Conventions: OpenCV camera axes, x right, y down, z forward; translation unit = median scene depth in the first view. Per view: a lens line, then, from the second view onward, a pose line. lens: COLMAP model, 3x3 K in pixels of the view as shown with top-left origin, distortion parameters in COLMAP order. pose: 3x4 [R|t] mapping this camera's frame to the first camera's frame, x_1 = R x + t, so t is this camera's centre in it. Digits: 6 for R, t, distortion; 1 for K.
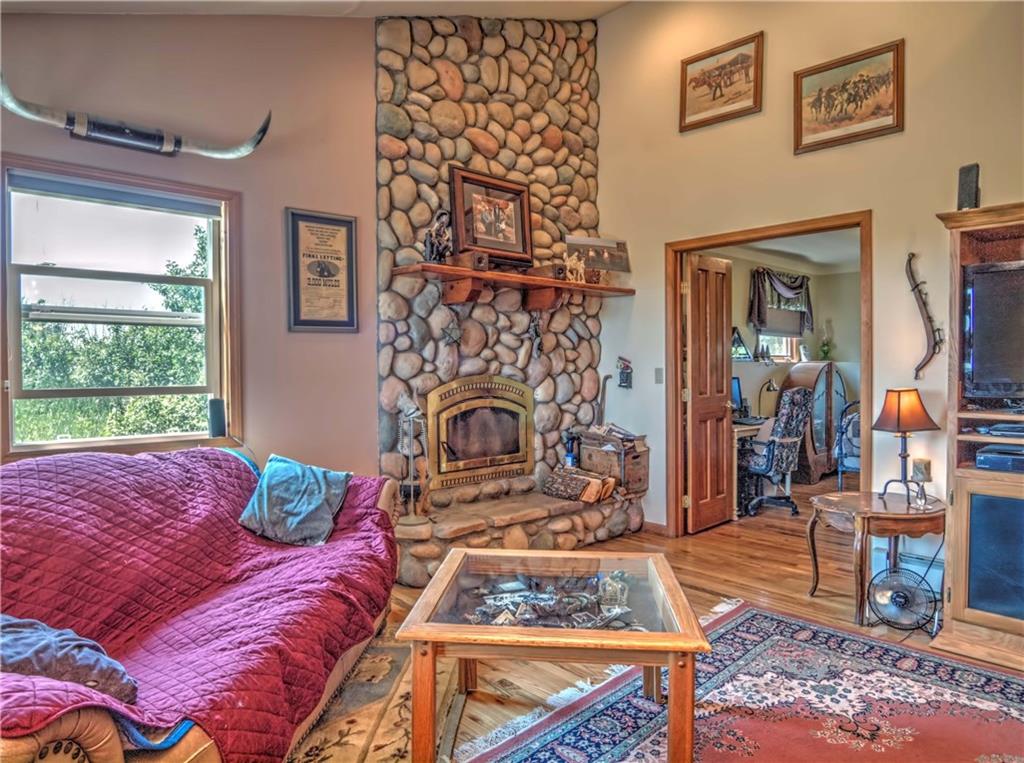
lens RADIAL K [[649.3, 0, 515.3], [0, 649.3, 378.0], [0, 0, 1]] dist [-0.045378, 0.011031]
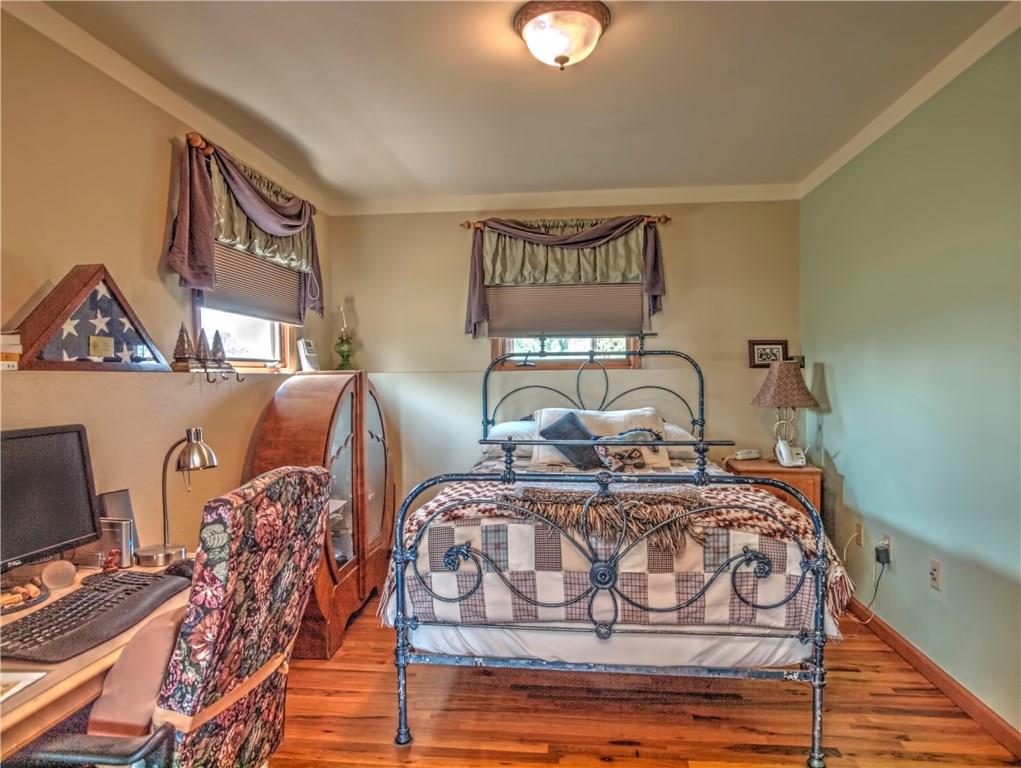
lens RADIAL K [[640.9, 0, 507.7], [0, 640.9, 380.6], [0, 0, 1]] dist [-0.033475, 0.006775]
pose [[0.753468, -0.008411, 0.657430, 0.261470], [0.017448, 0.999822, -0.007206, -0.013635], [-0.657253, 0.016901, 0.753481, 0.570455]]
